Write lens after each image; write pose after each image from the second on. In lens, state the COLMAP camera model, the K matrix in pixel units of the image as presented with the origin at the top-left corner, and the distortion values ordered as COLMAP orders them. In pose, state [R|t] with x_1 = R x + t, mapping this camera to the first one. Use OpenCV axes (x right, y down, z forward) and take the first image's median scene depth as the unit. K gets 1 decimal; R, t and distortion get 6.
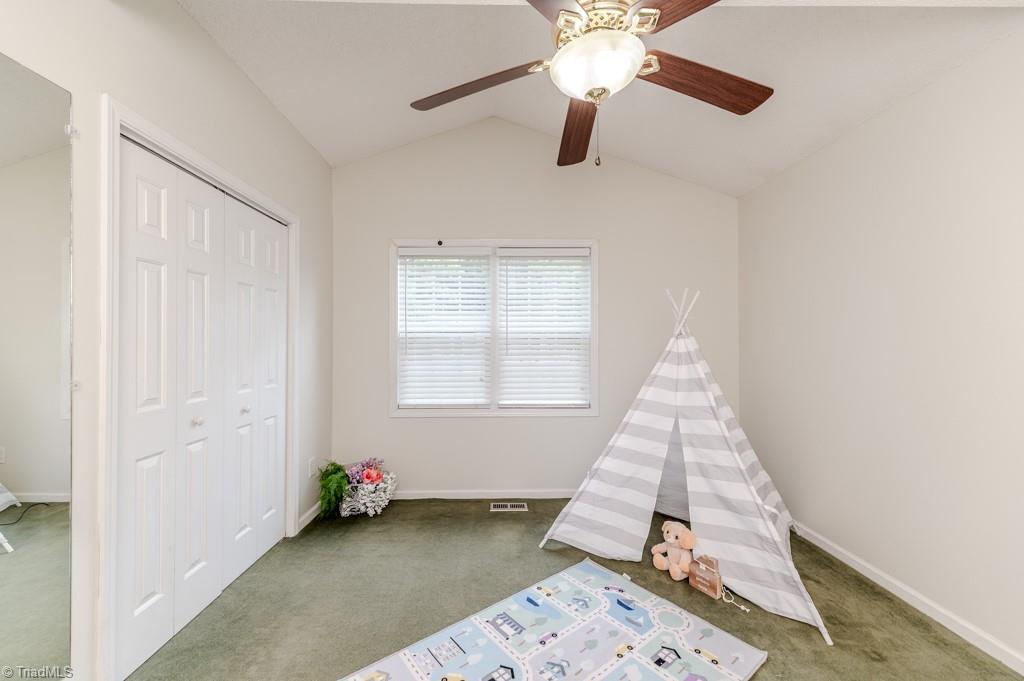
lens RADIAL K [[404.1, 0, 512.0], [0, 404.1, 340.5], [0, 0, 1]] dist [0.020125, -0.005995]
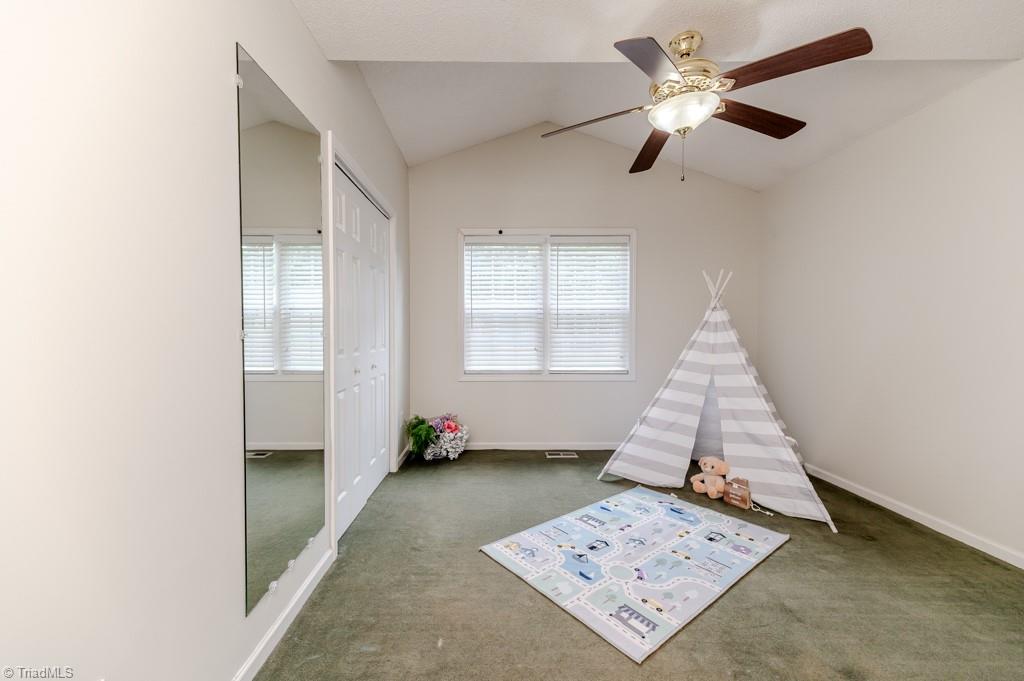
lens RADIAL K [[403.5, 0, 506.7], [0, 403.5, 338.3], [0, 0, 1]] dist [0.022189, -0.006170]
pose [[0.999953, 0.001044, -0.009687, -0.213923], [-0.000757, 0.999563, 0.029557, 0.043570], [0.009713, -0.029549, 0.999516, -0.246254]]
